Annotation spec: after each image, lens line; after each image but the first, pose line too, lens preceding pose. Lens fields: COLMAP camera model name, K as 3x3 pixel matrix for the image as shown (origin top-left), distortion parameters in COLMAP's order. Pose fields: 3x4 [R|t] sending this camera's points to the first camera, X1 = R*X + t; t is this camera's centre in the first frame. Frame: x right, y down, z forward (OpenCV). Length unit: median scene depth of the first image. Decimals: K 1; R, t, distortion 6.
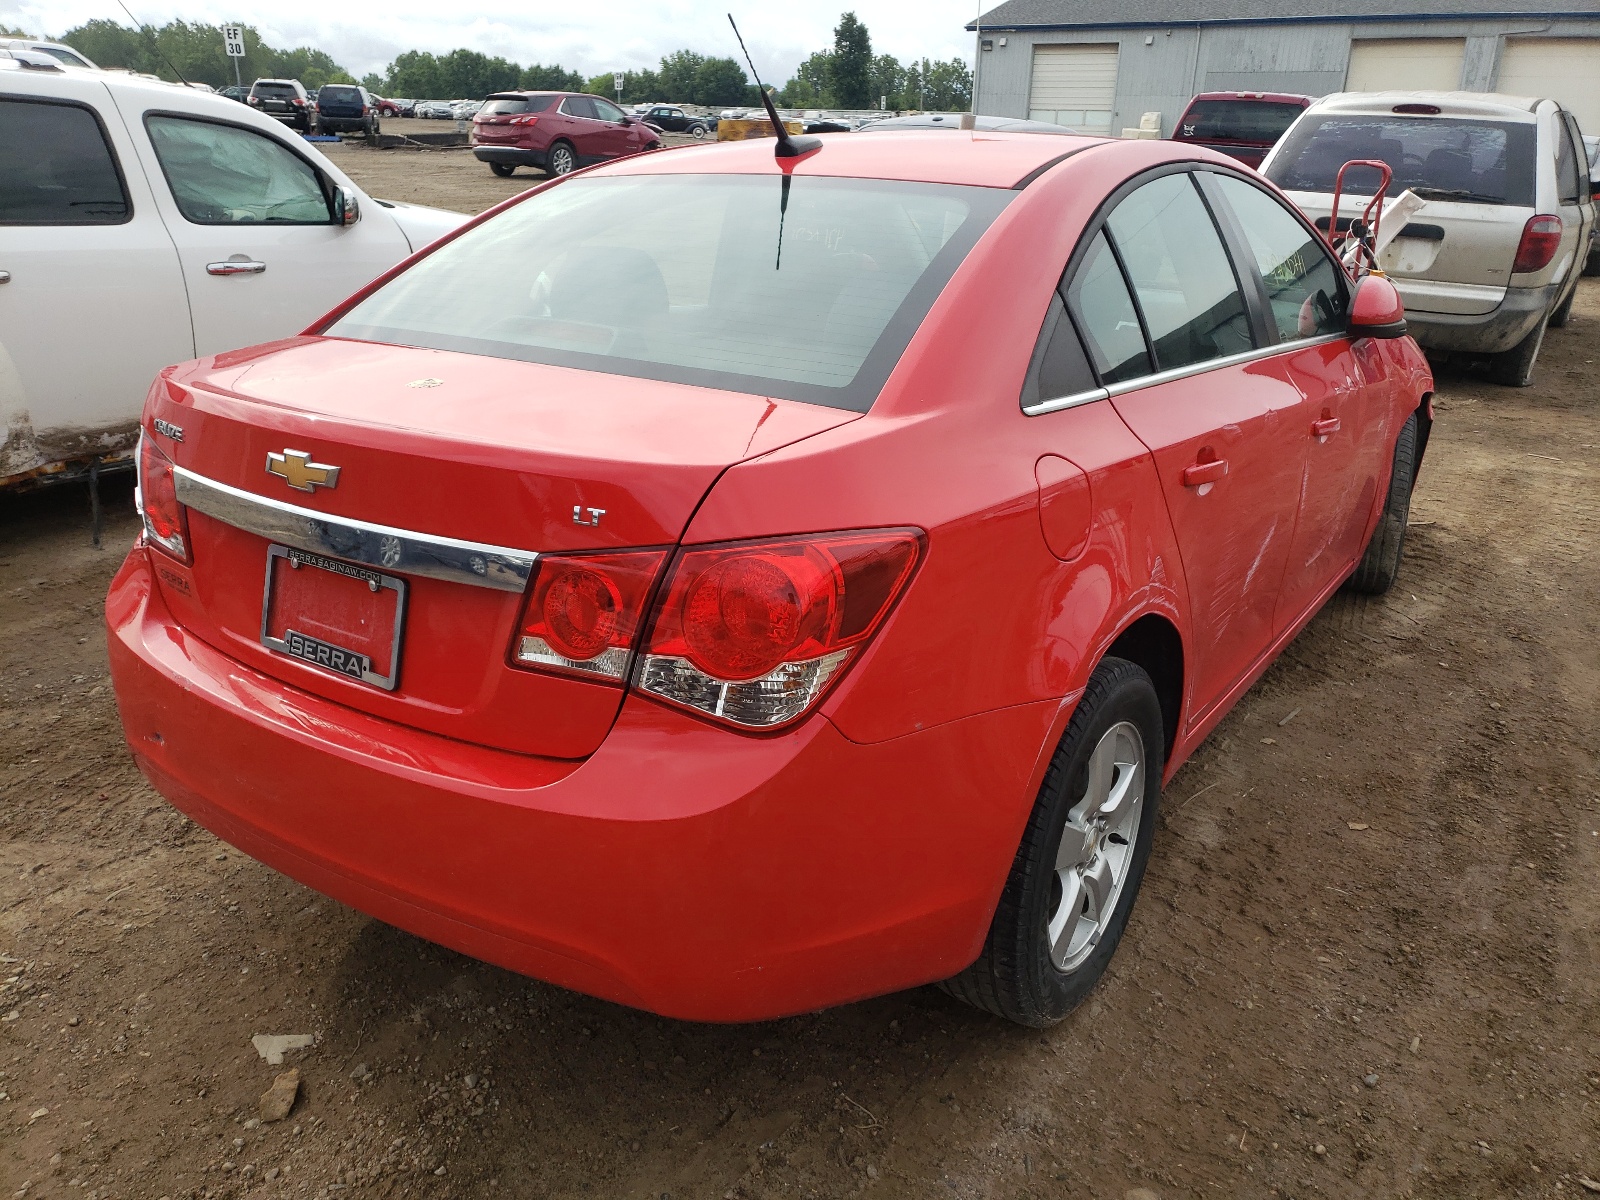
lens RADIAL K [[1214.6, 0, 800.0], [0, 1214.6, 600.0], [0, 0, 1]] dist [0.025537, 0.003150]
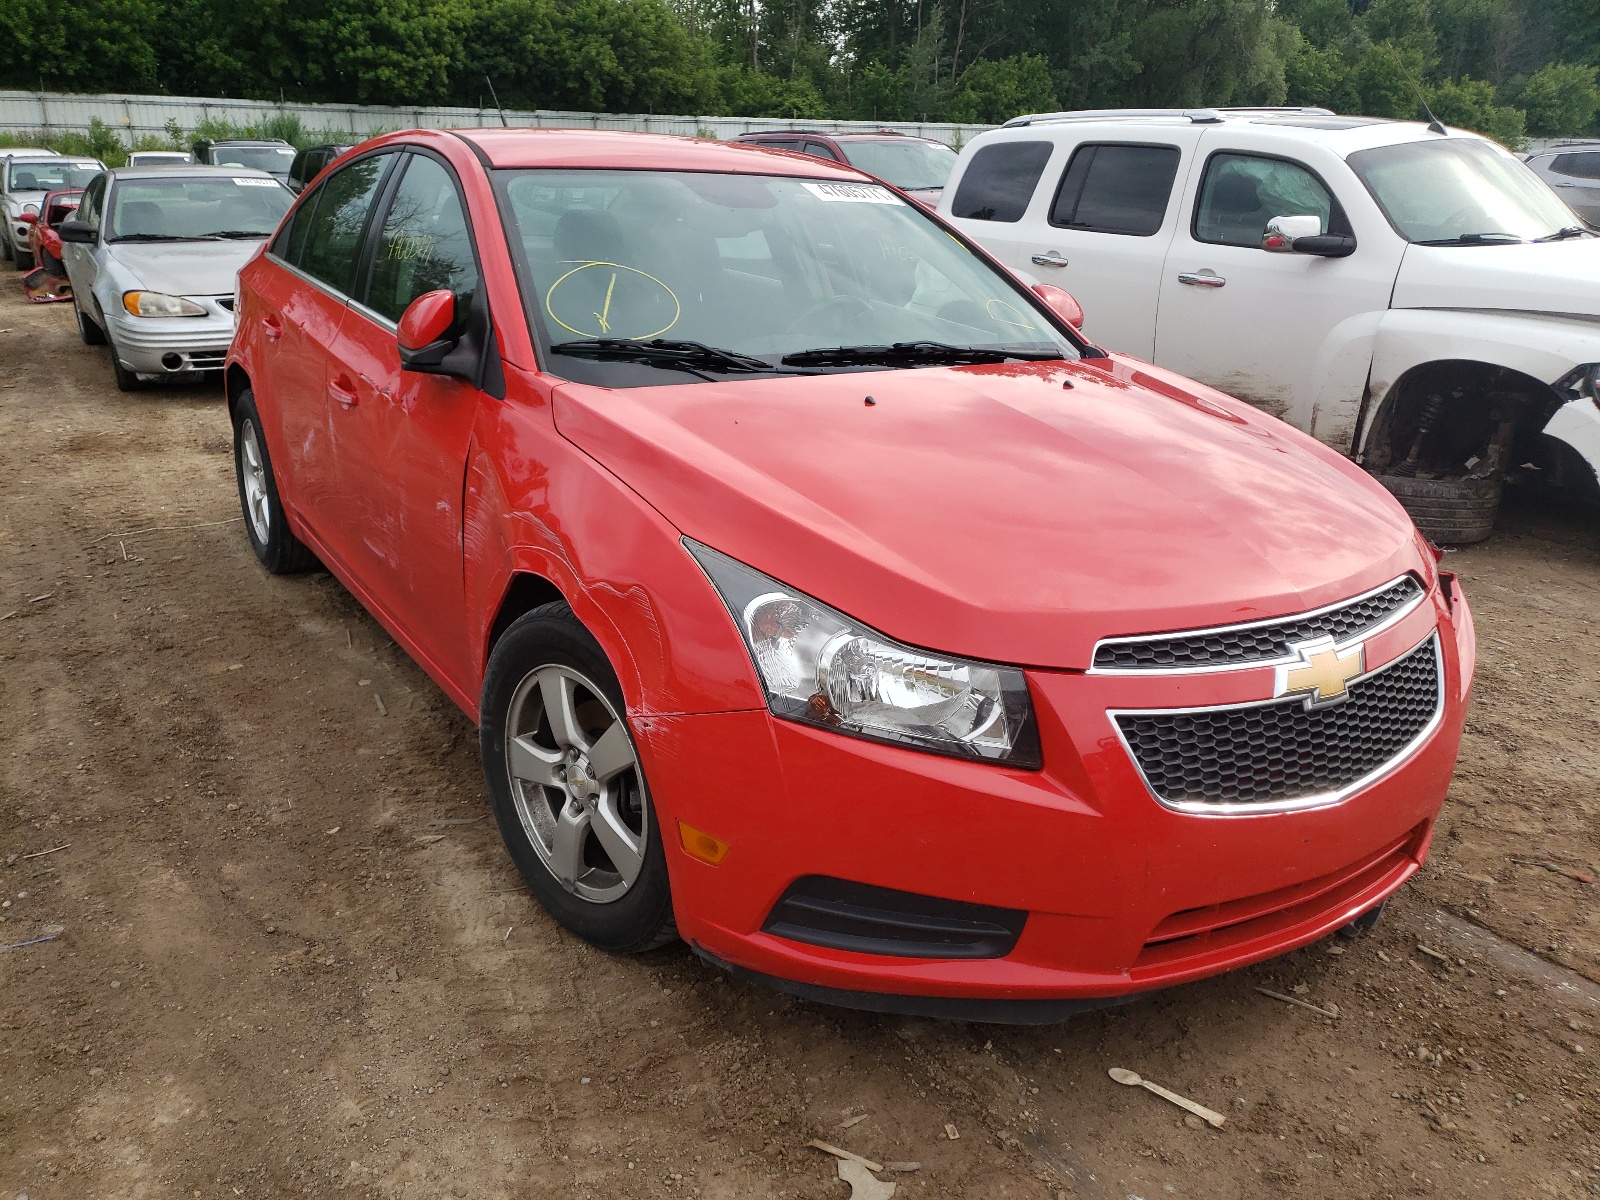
lens RADIAL K [[1214.6, 0, 800.0], [0, 1214.6, 600.0], [0, 0, 1]] dist [0.025537, 0.003150]
pose [[-0.360307, 0.300776, -0.883014, 0.928986], [-0.364402, 0.825997, 0.430046, -0.434867], [0.858714, 0.476721, -0.188009, 1.180537]]
